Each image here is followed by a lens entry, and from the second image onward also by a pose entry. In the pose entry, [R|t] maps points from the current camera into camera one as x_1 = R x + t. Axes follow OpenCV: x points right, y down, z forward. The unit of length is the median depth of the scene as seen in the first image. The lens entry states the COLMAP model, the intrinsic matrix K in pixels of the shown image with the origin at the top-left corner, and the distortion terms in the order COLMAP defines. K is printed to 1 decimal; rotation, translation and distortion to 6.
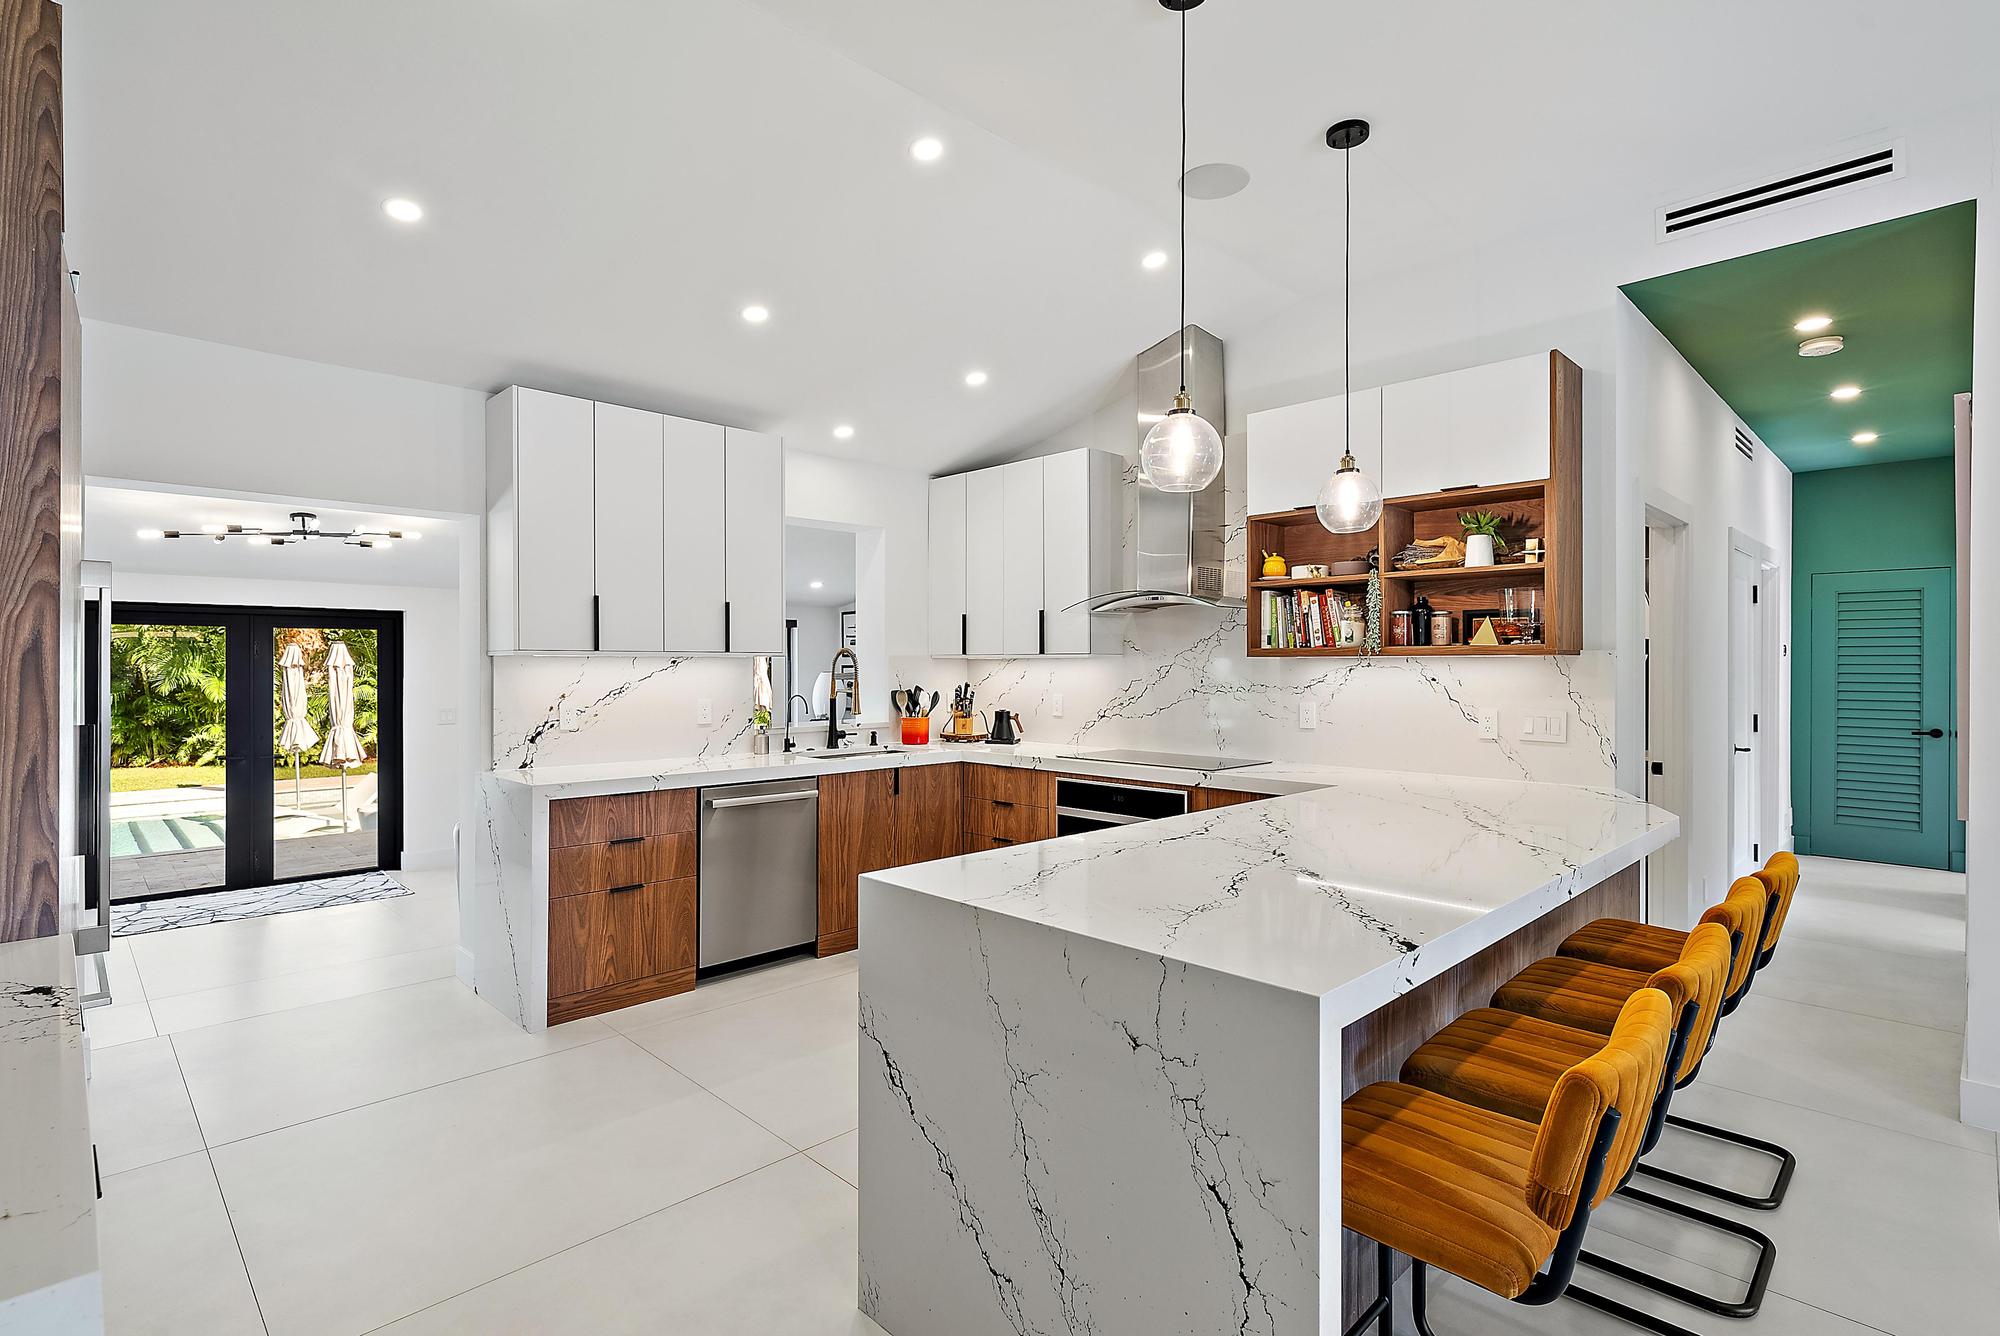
lens RADIAL K [[958.7, 0, 997.3], [0, 958.7, 666.6], [0, 0, 1]] dist [0.007928, -0.002092]
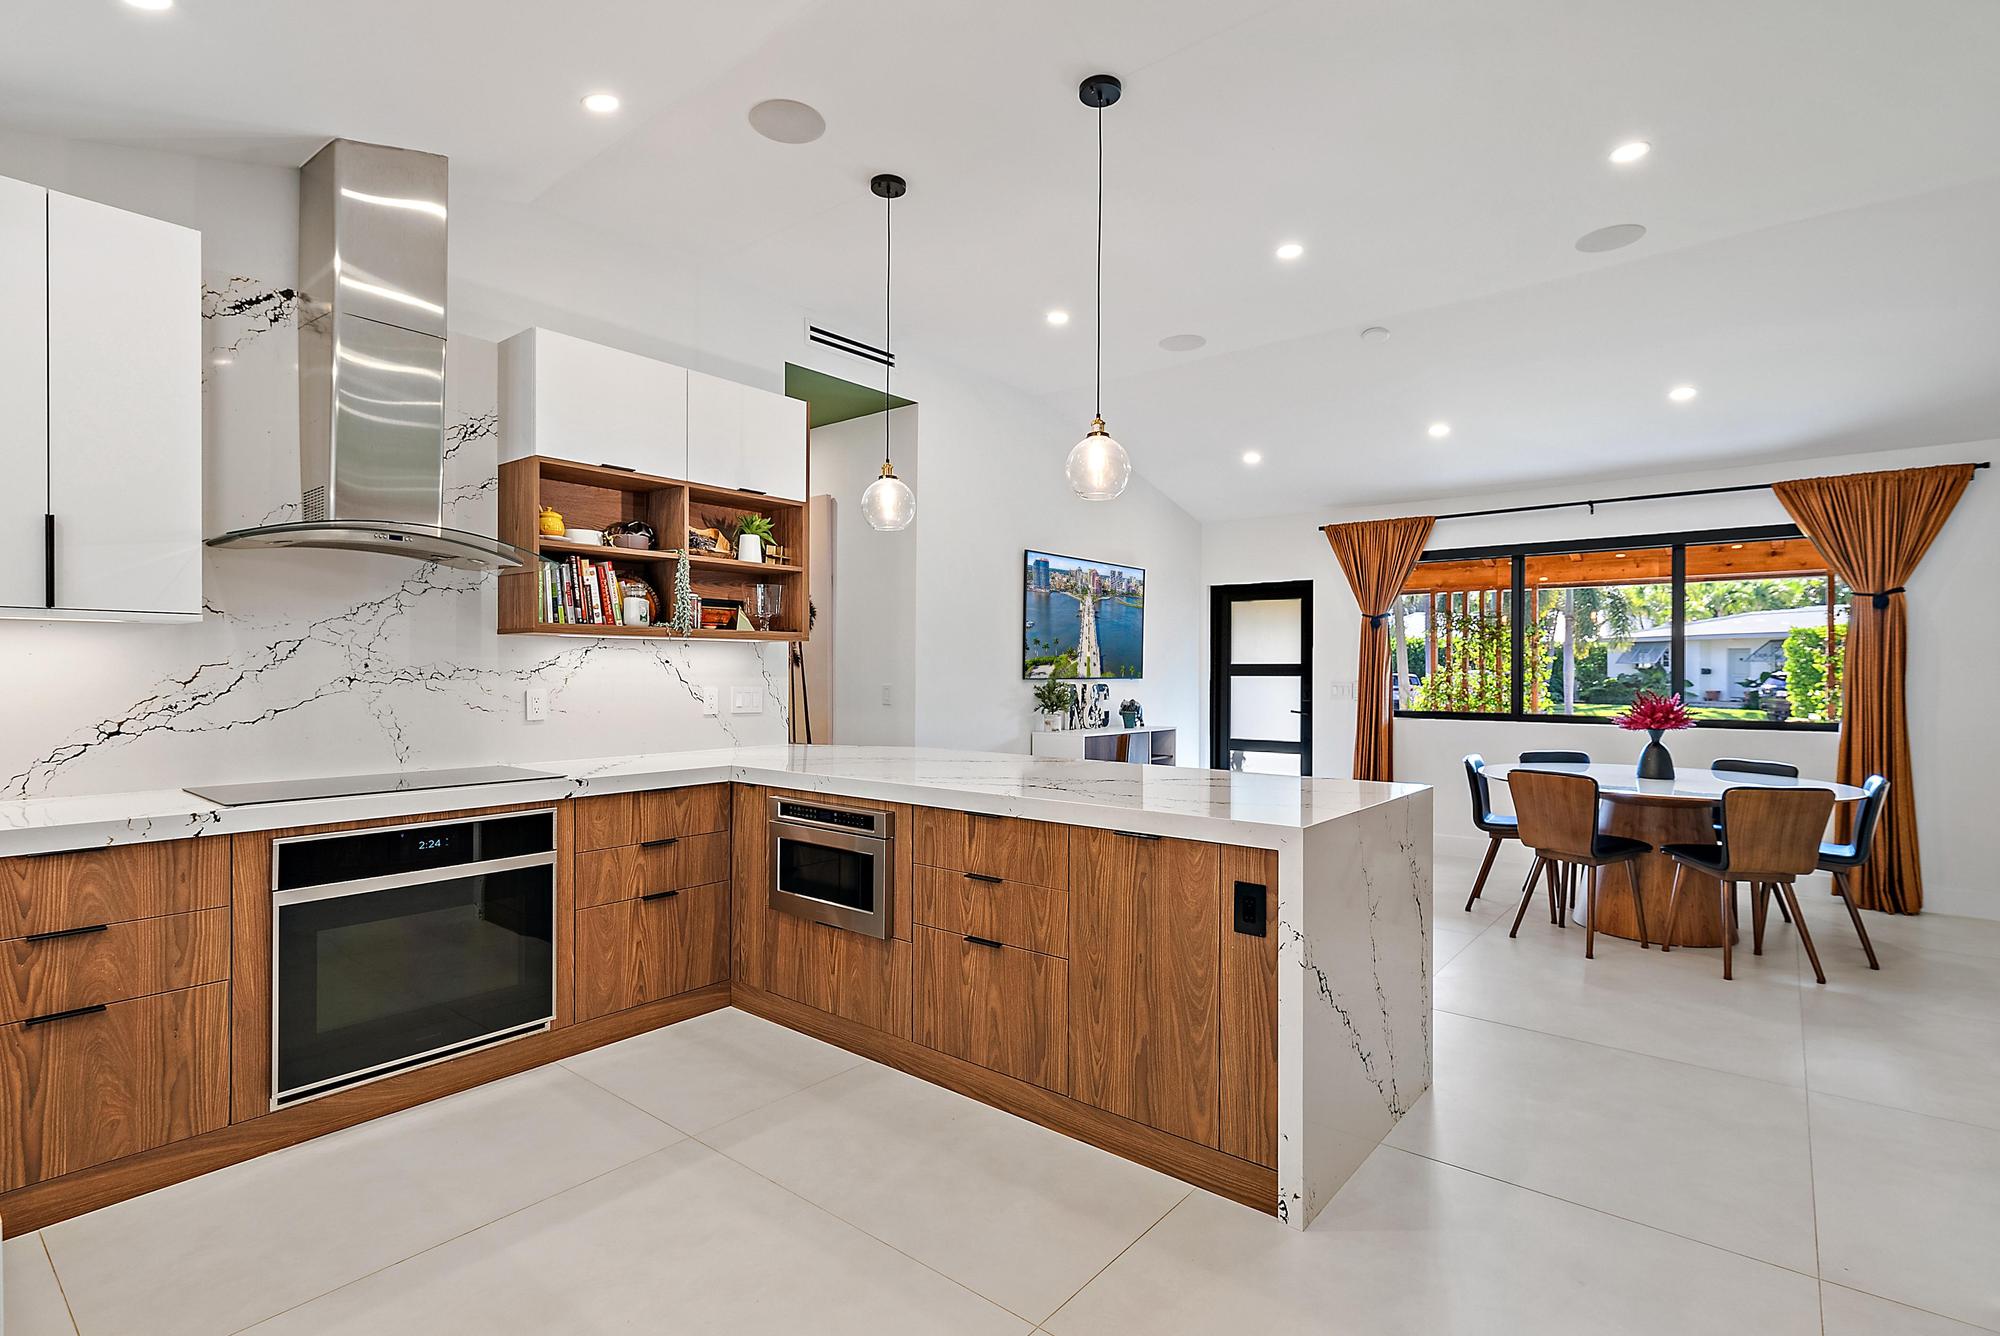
lens RADIAL K [[958.7, 0, 999.4], [0, 958.7, 668.1], [0, 0, 1]] dist [0.007928, -0.002092]
pose [[-0.107958, 0.001017, 0.994155, -0.505931], [-0.001248, 0.999999, -0.001158, 0.017430], [-0.994155, -0.001366, -0.107956, 0.626616]]
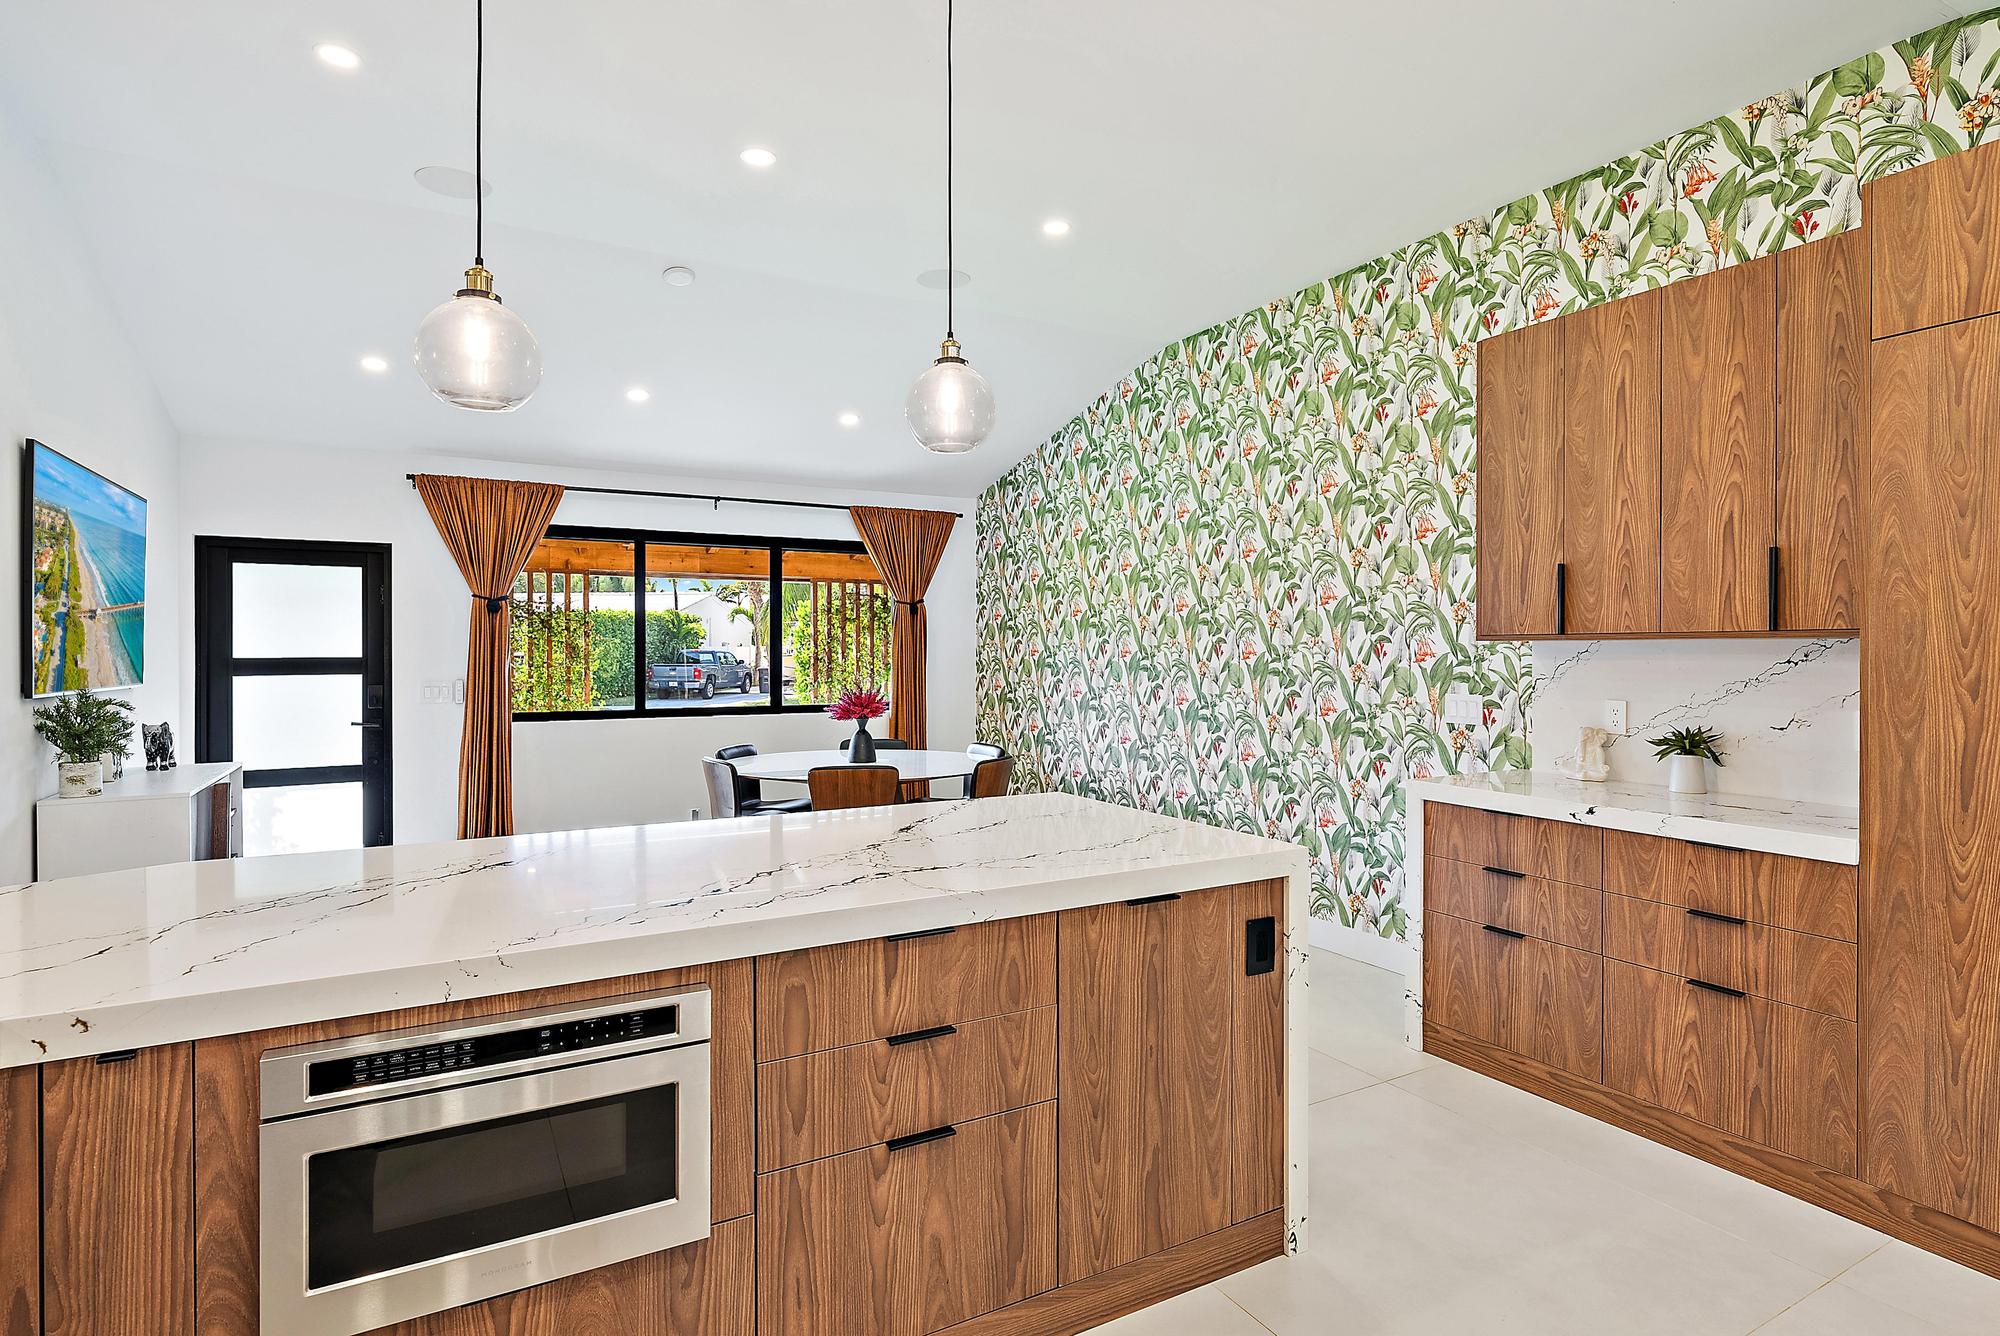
lens RADIAL K [[1017.5, 0, 1006.5], [0, 1017.5, 657.2], [0, 0, 1]] dist [0.005538, -0.002216]
pose [[-0.966201, -0.001528, 0.257784, -0.047789], [0.000675, 0.999964, 0.008460, -0.001754], [-0.257787, 0.008348, -0.966166, 0.939946]]
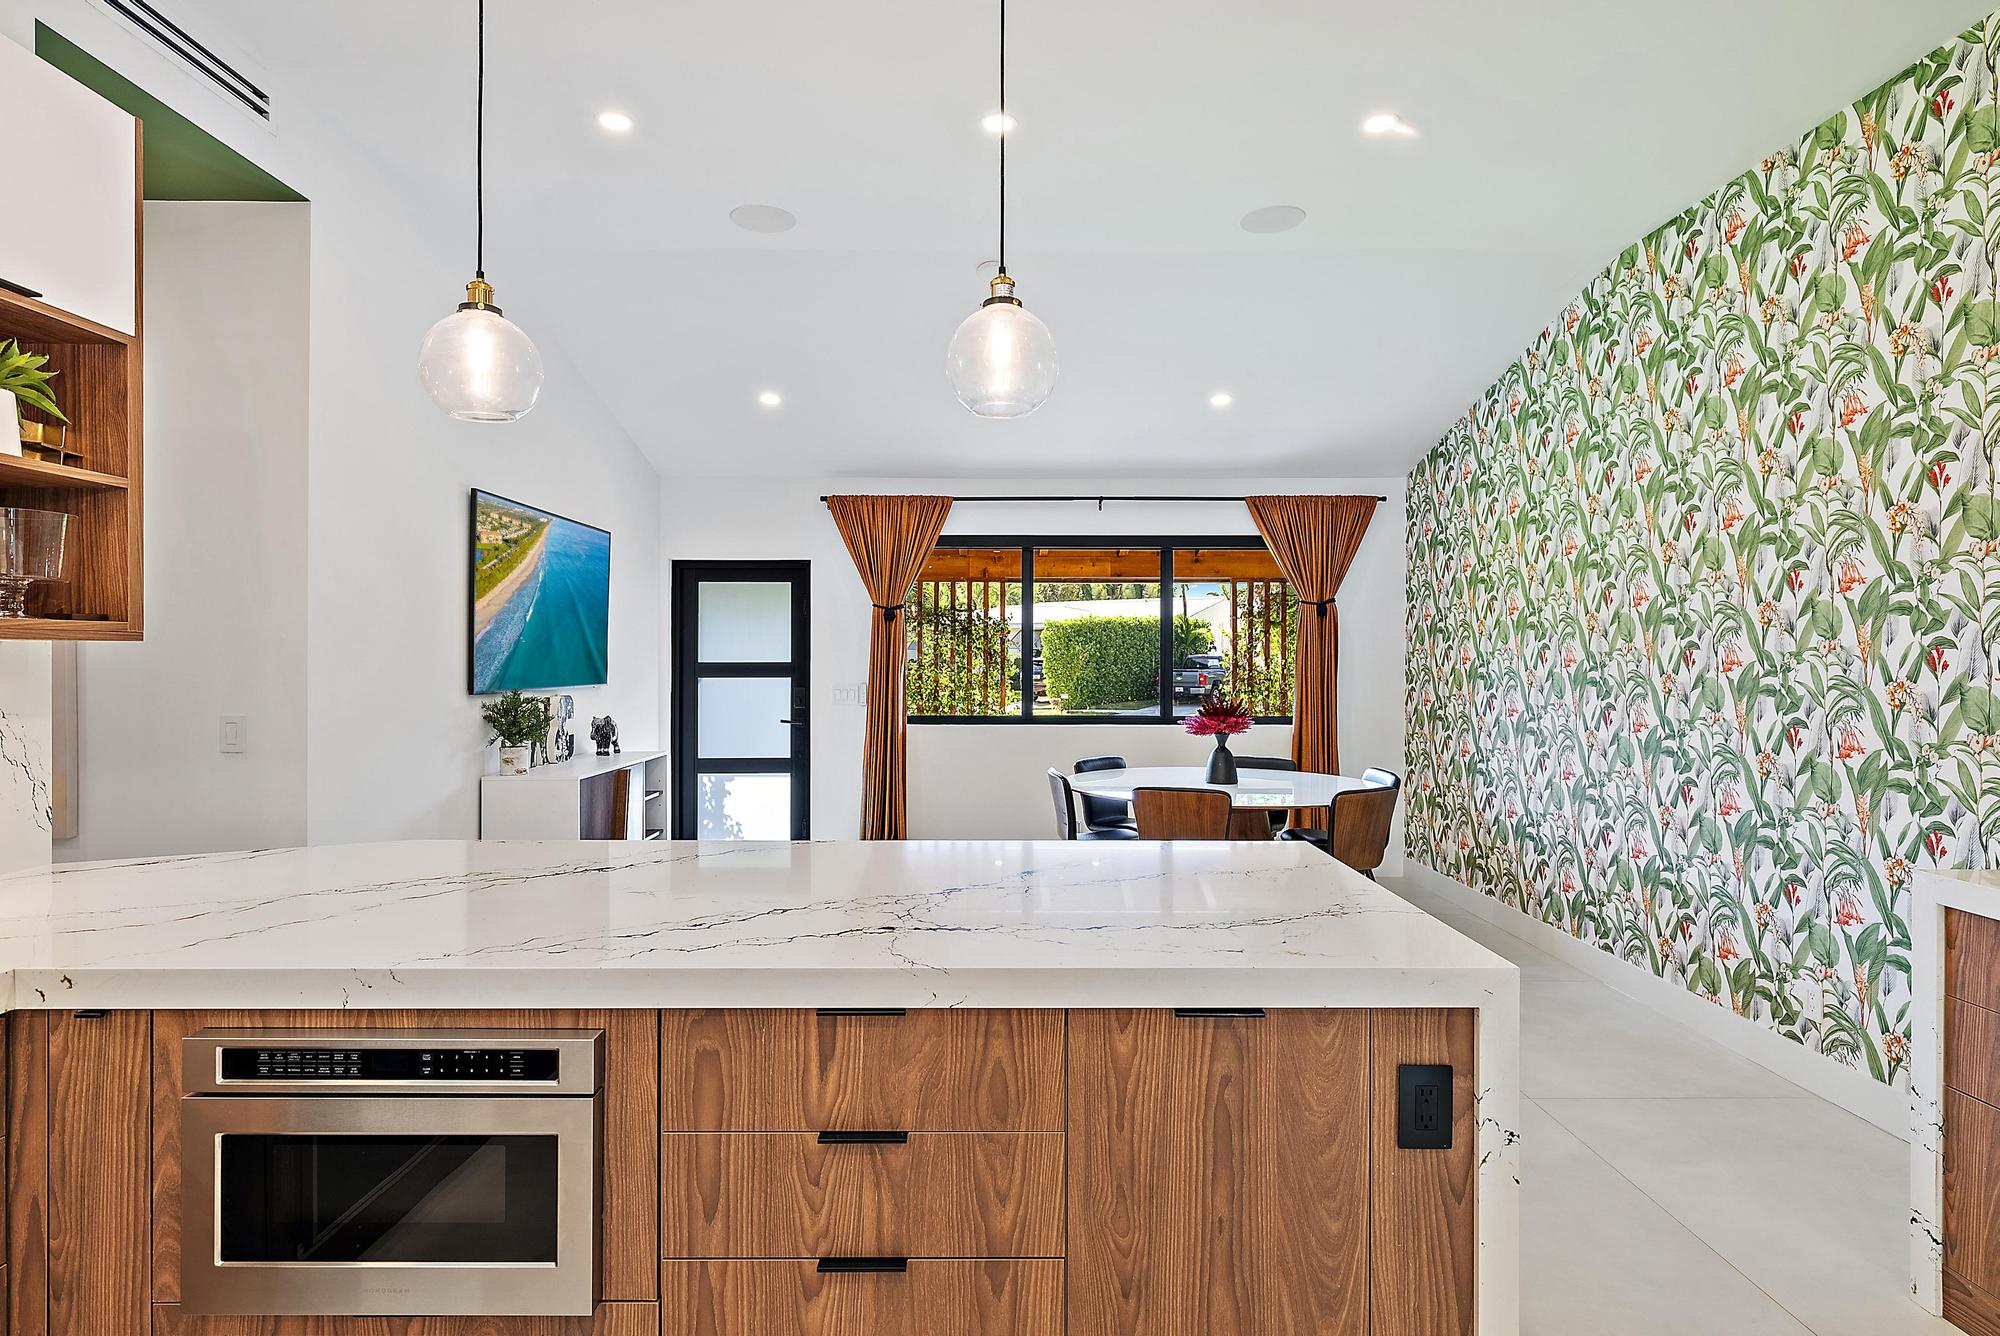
lens RADIAL K [[1048.9, 0, 1003.0], [0, 1048.9, 657.7], [0, 0, 1]] dist [0.003442, -0.000731]
pose [[-0.718613, -0.002856, 0.695404, -0.172642], [-0.000516, 0.999993, 0.003574, -0.003318], [-0.695410, 0.002209, -0.718610, 0.775517]]
